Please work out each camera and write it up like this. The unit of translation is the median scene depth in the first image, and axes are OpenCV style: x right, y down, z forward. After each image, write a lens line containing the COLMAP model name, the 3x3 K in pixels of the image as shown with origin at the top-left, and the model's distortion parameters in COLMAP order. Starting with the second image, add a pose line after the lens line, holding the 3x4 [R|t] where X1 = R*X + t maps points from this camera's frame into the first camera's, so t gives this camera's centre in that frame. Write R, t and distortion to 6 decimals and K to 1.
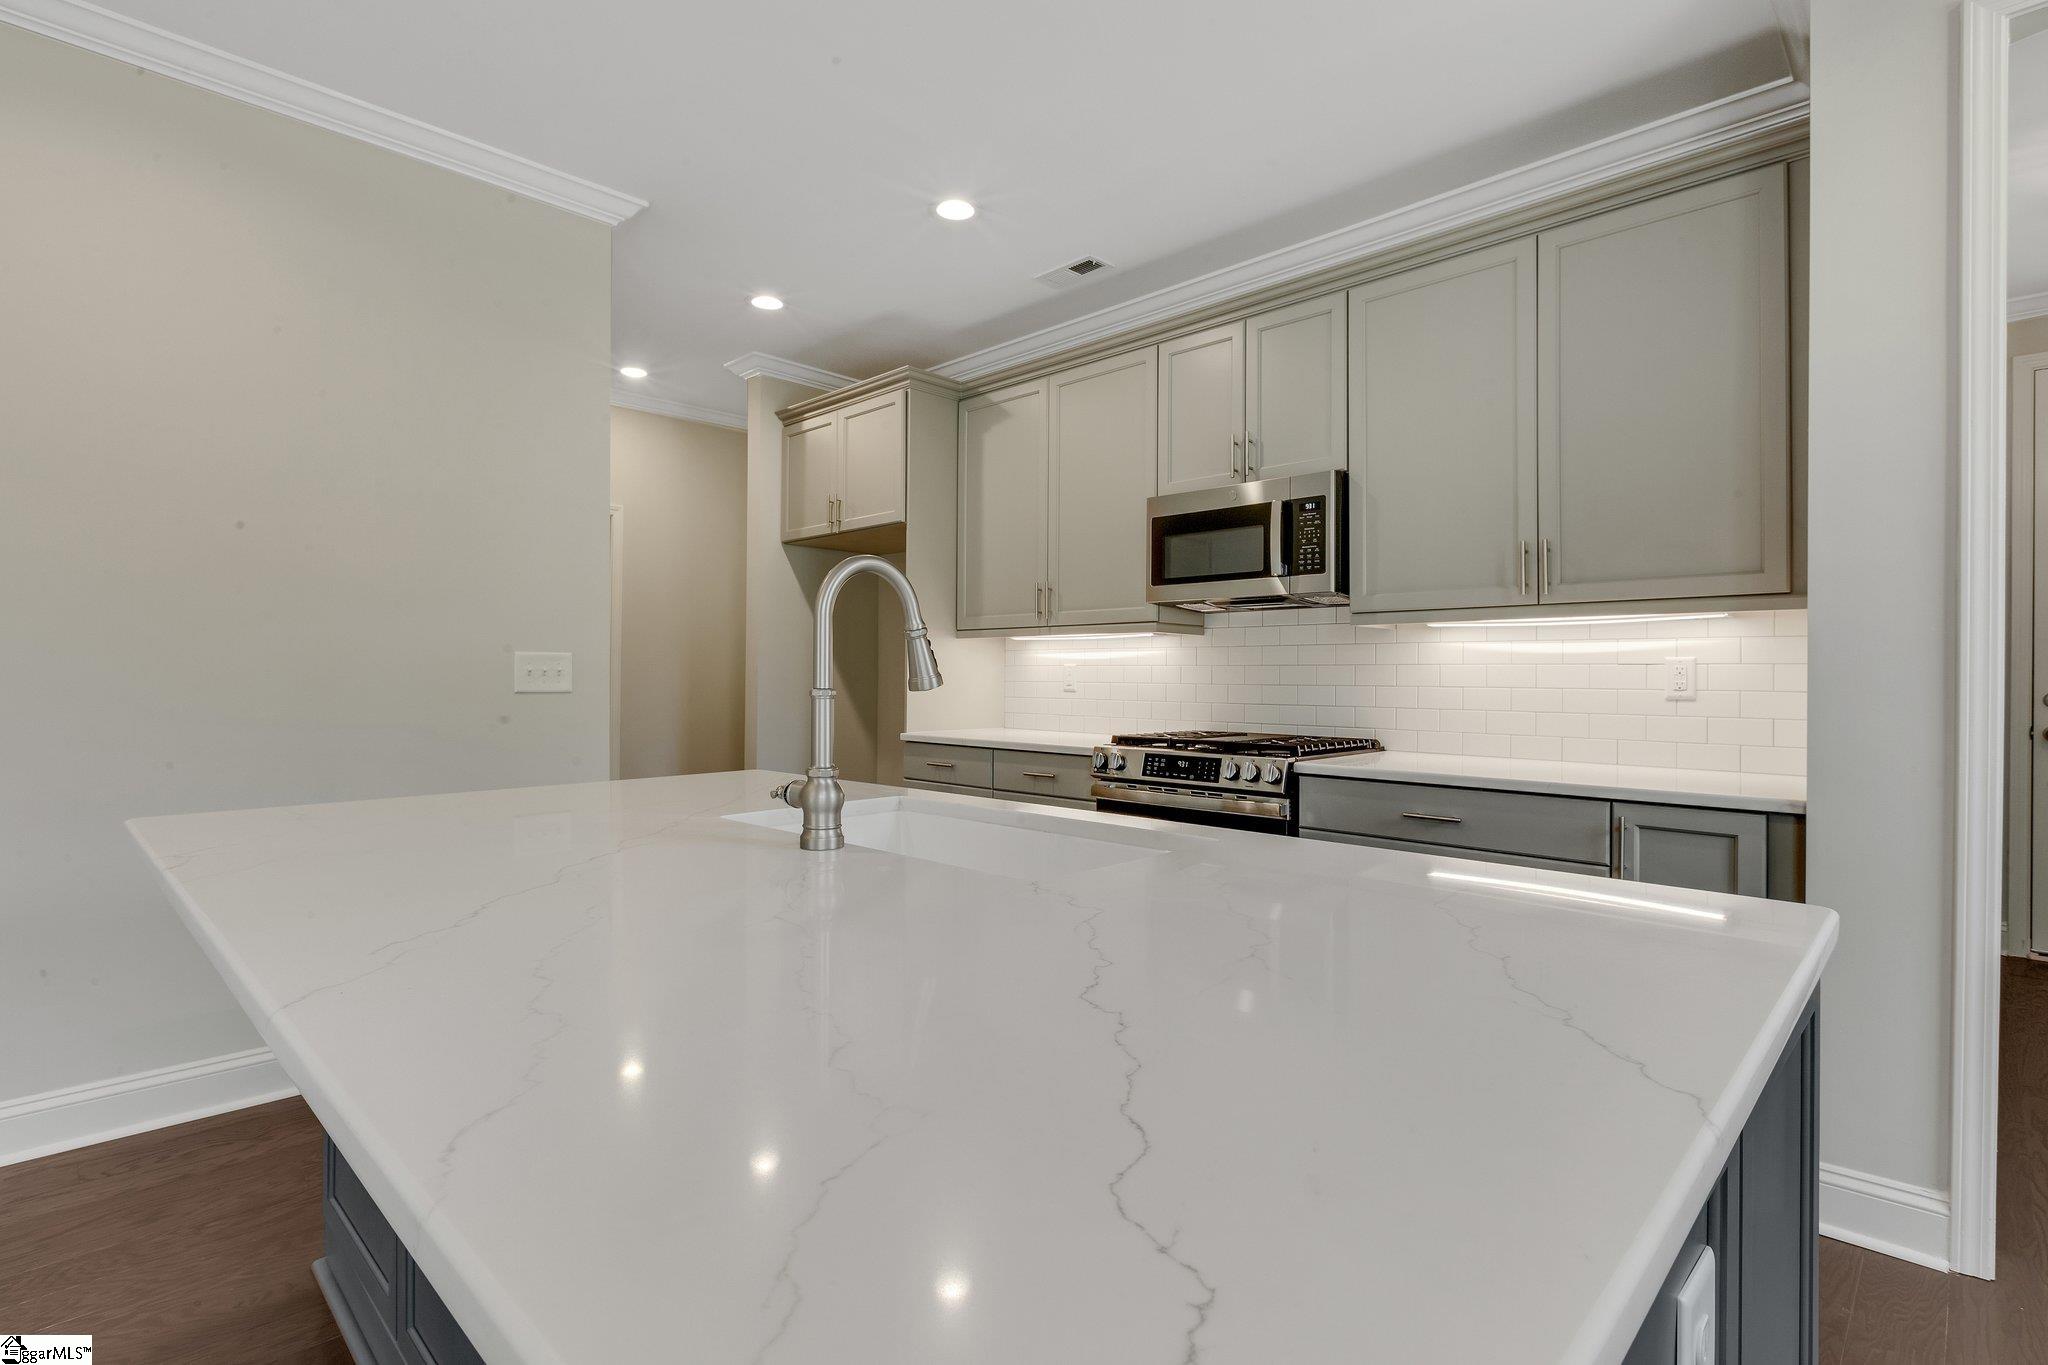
lens RADIAL K [[980.8, 0, 1028.6], [0, 980.8, 677.7], [0, 0, 1]] dist [-0.005593, -0.000065]
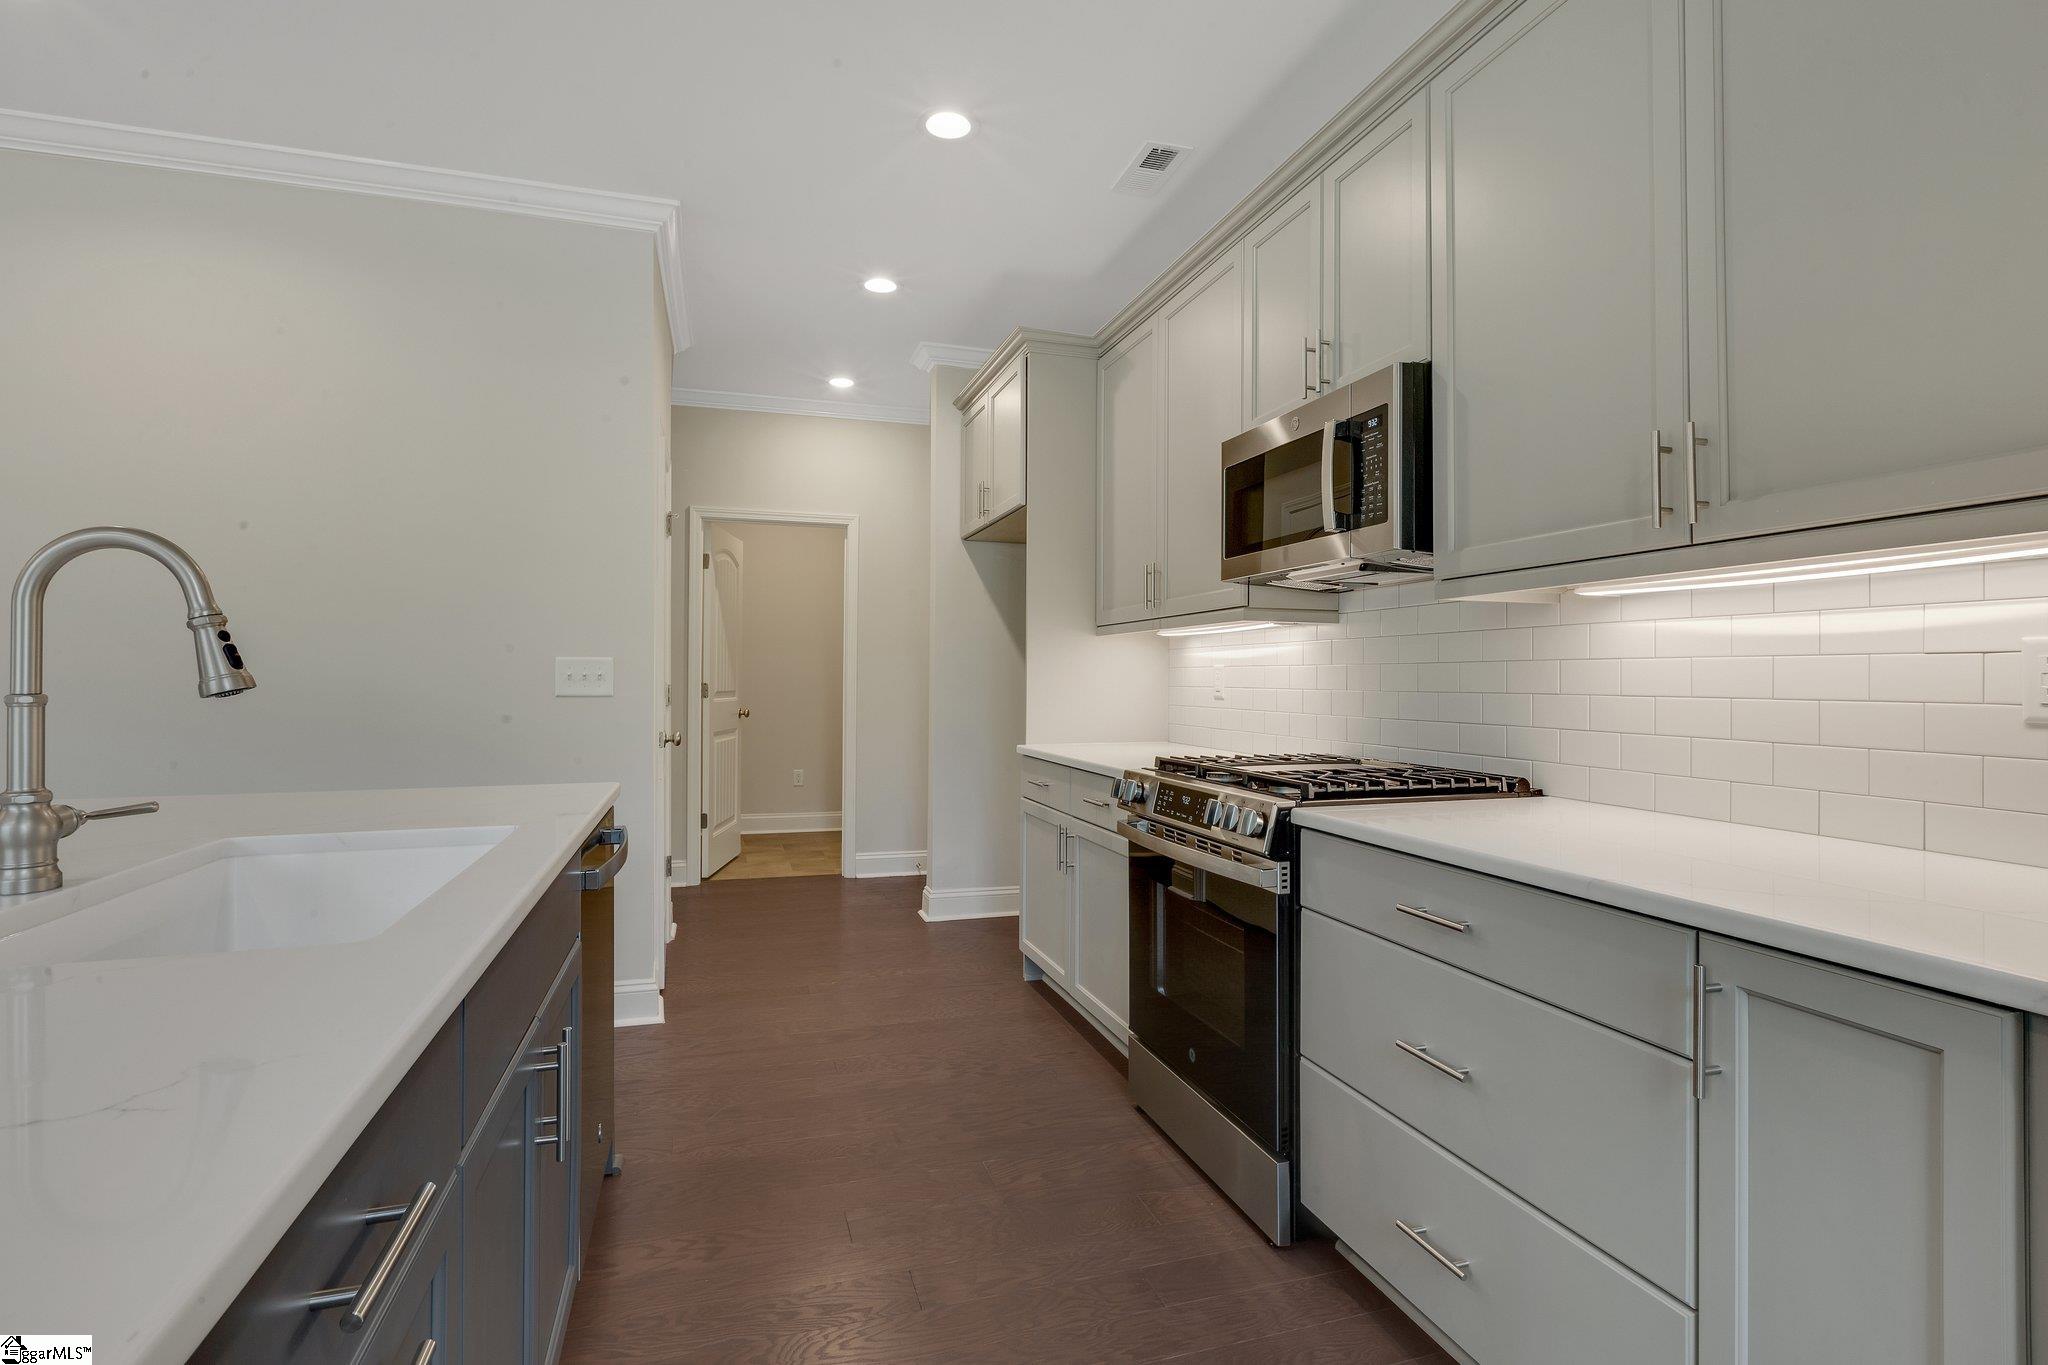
lens RADIAL K [[980.8, 0, 1031.7], [0, 980.8, 679.8], [0, 0, 1]] dist [-0.005593, -0.000065]
pose [[0.881238, -0.002087, -0.472669, 0.396556], [0.000417, 0.999993, -0.003639, 0.001731], [0.472673, 0.003010, 0.881233, 0.304581]]
